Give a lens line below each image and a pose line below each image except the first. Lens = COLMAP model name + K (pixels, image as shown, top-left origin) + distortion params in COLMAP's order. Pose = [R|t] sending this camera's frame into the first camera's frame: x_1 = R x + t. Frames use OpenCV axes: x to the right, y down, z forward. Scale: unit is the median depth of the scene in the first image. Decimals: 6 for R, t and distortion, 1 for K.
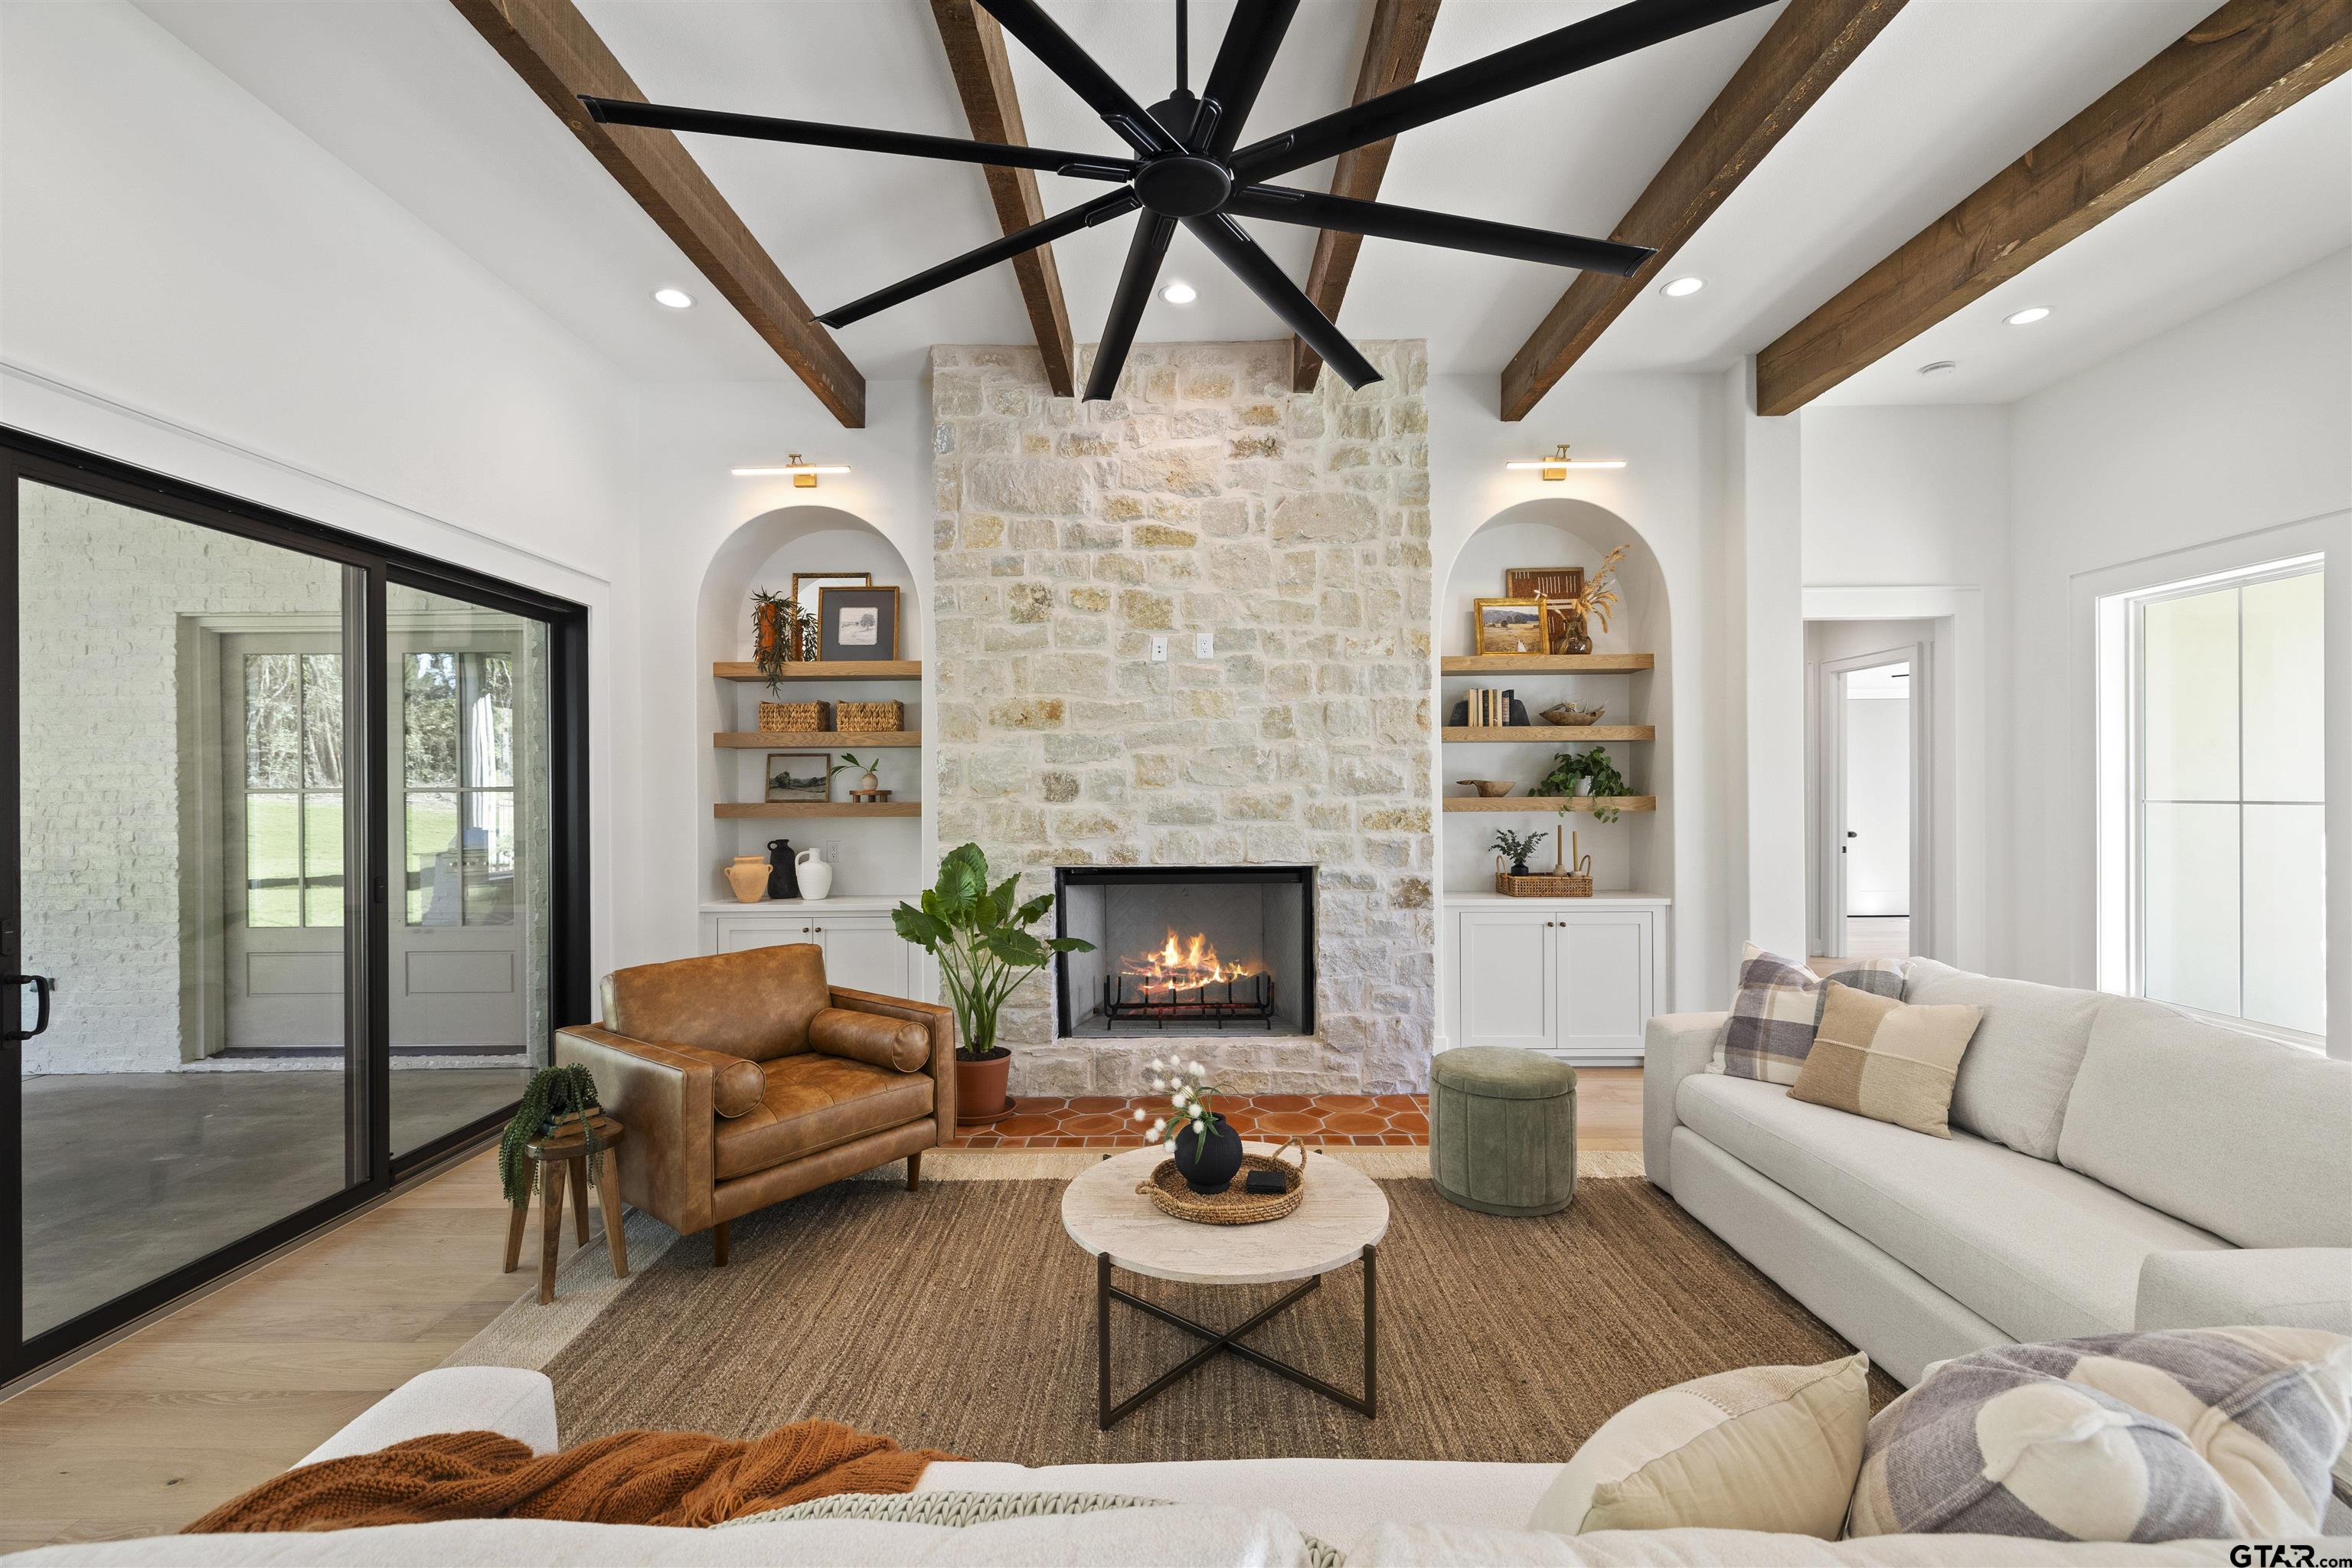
lens RADIAL K [[977.0, 0, 1176.0], [0, 977.0, 784.0], [0, 0, 1]] dist [0.001276, 0.000160]
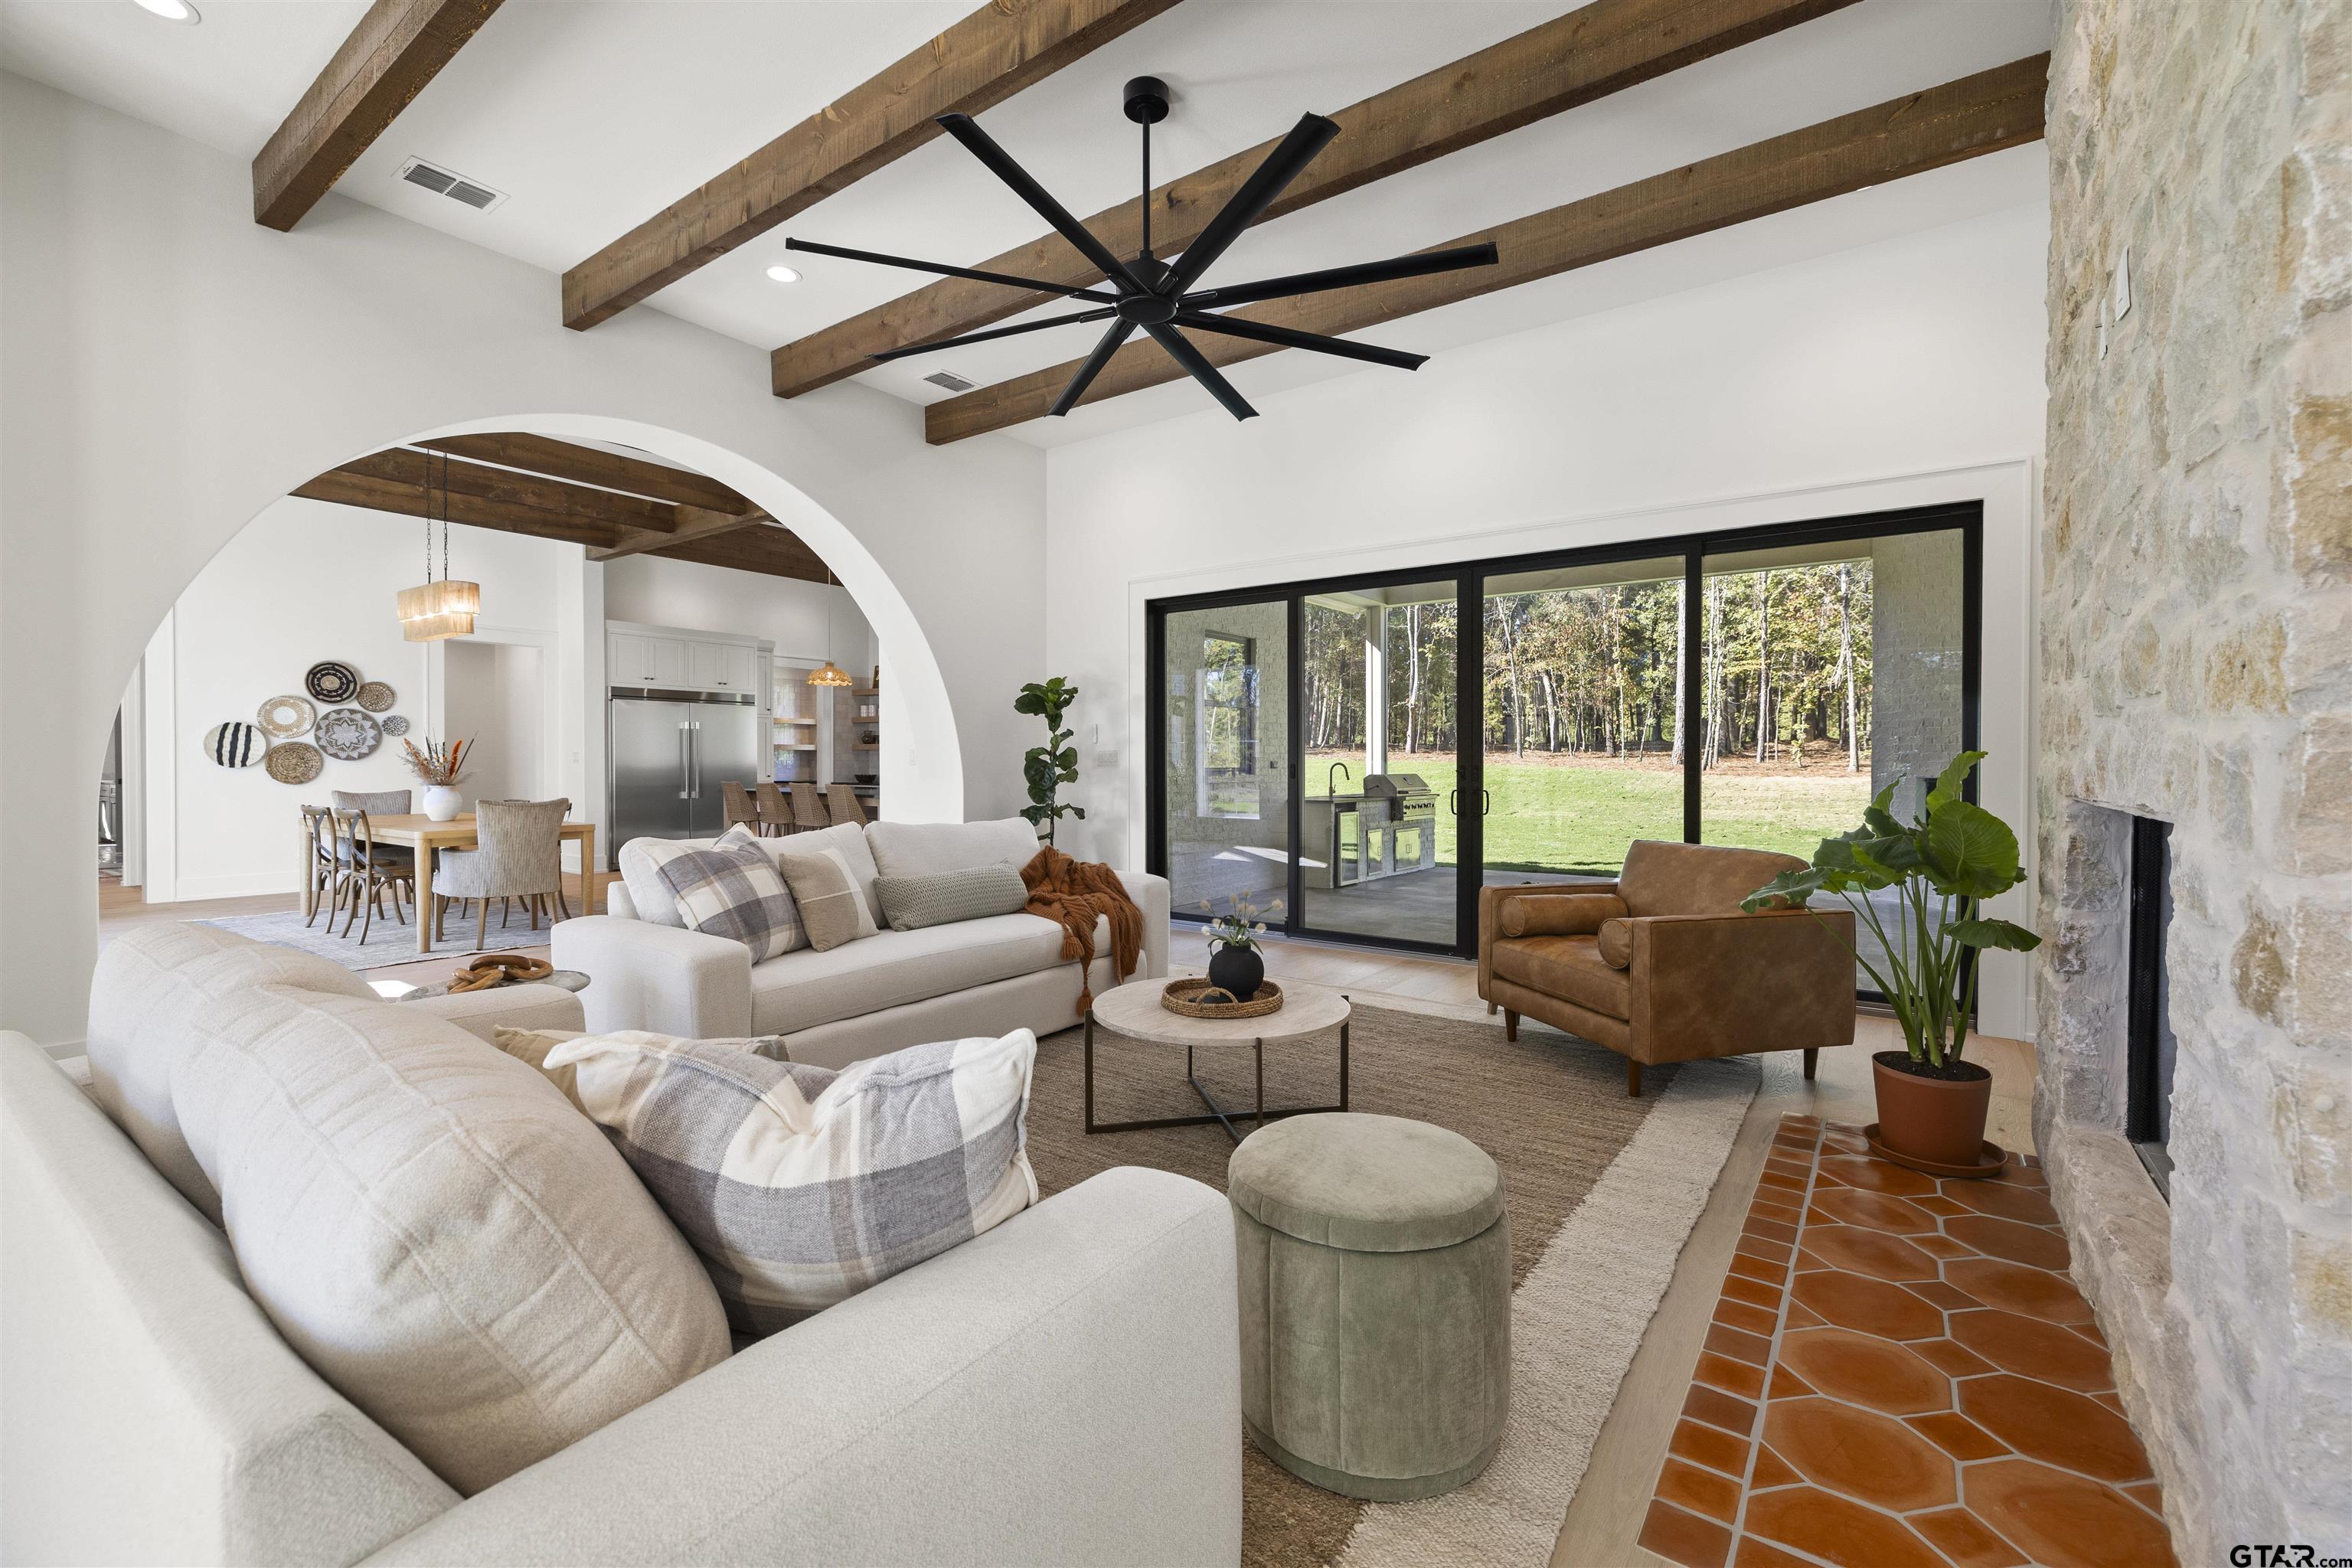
lens RADIAL K [[1005.5, 0, 1170.8], [0, 1005.5, 740.7], [0, 0, 1]] dist [0.001426, 0.000249]
pose [[-0.583885, -0.011554, -0.811754, 0.711313], [0.003544, 0.999853, -0.016781, 0.071049], [0.811829, -0.012675, -0.583758, 1.069059]]
